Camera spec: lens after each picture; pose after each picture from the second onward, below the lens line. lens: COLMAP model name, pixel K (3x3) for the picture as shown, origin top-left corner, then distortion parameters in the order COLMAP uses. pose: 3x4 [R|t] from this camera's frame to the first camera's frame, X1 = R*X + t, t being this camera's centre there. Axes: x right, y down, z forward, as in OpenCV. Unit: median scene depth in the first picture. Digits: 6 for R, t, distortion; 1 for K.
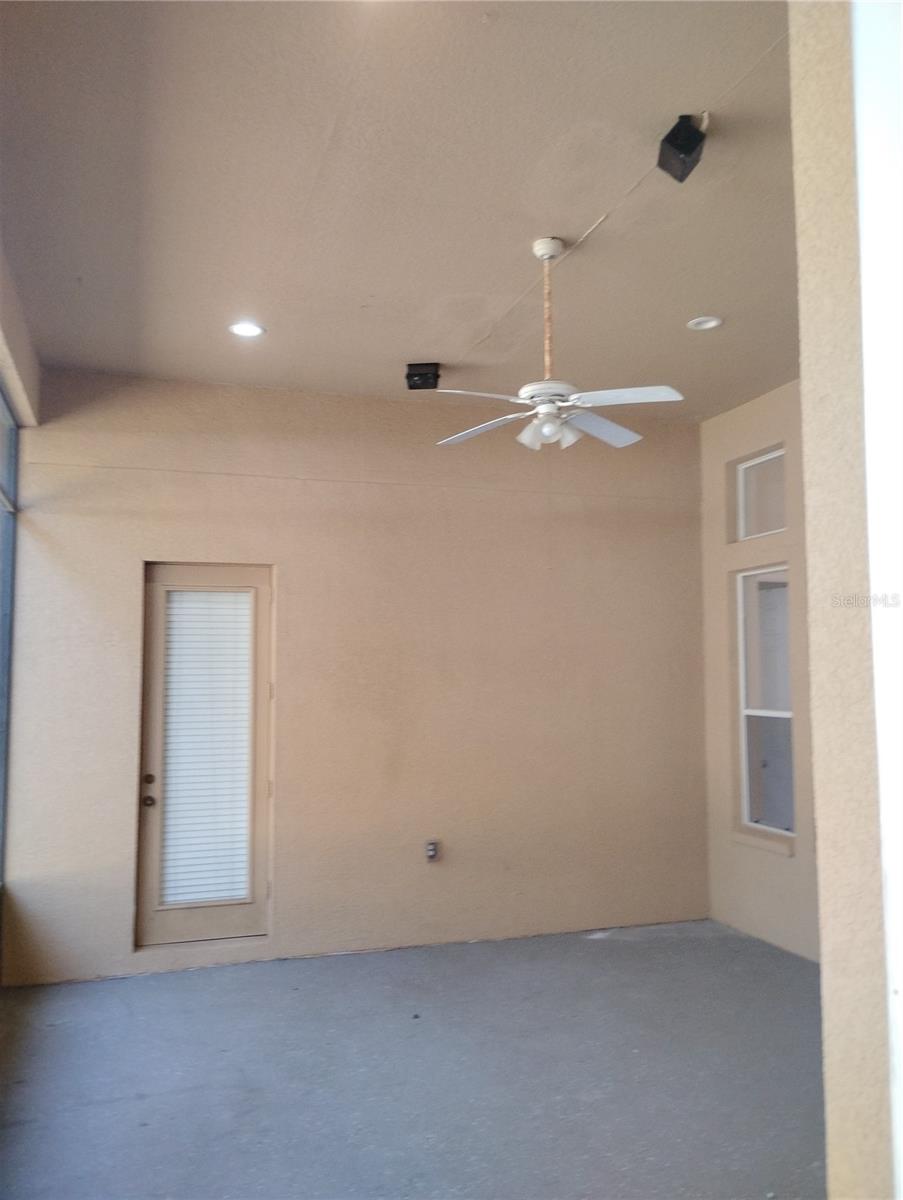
lens RADIAL K [[987.7, 0, 456.2], [0, 987.7, 599.3], [0, 0, 1]] dist [0.035539, -0.051105]
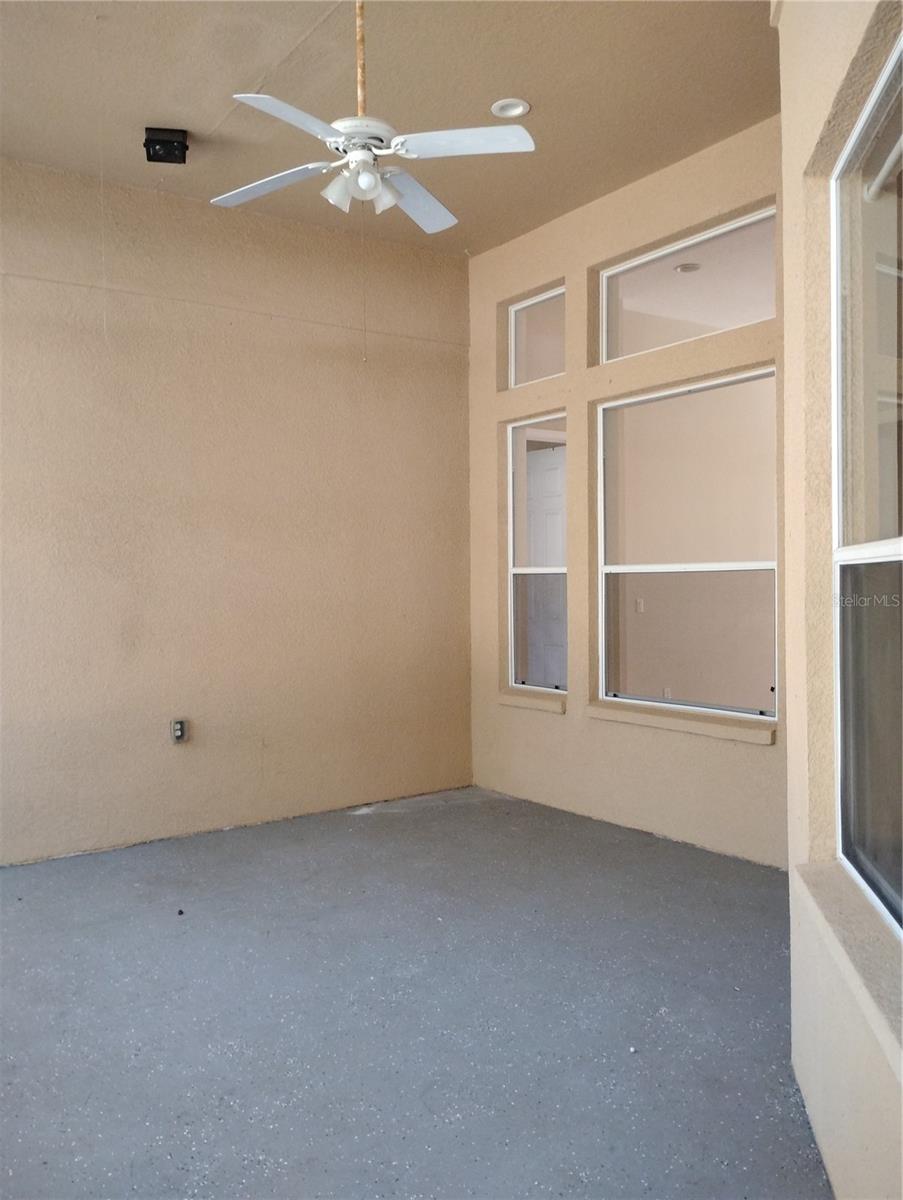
lens RADIAL K [[987.7, 0, 450.1], [0, 987.7, 601.7], [0, 0, 1]] dist [0.035539, -0.051105]
pose [[0.954532, -0.018172, 0.297556, -0.054253], [-0.010974, 0.995322, 0.095990, 0.056232], [-0.297908, -0.094891, 0.949867, 0.117453]]
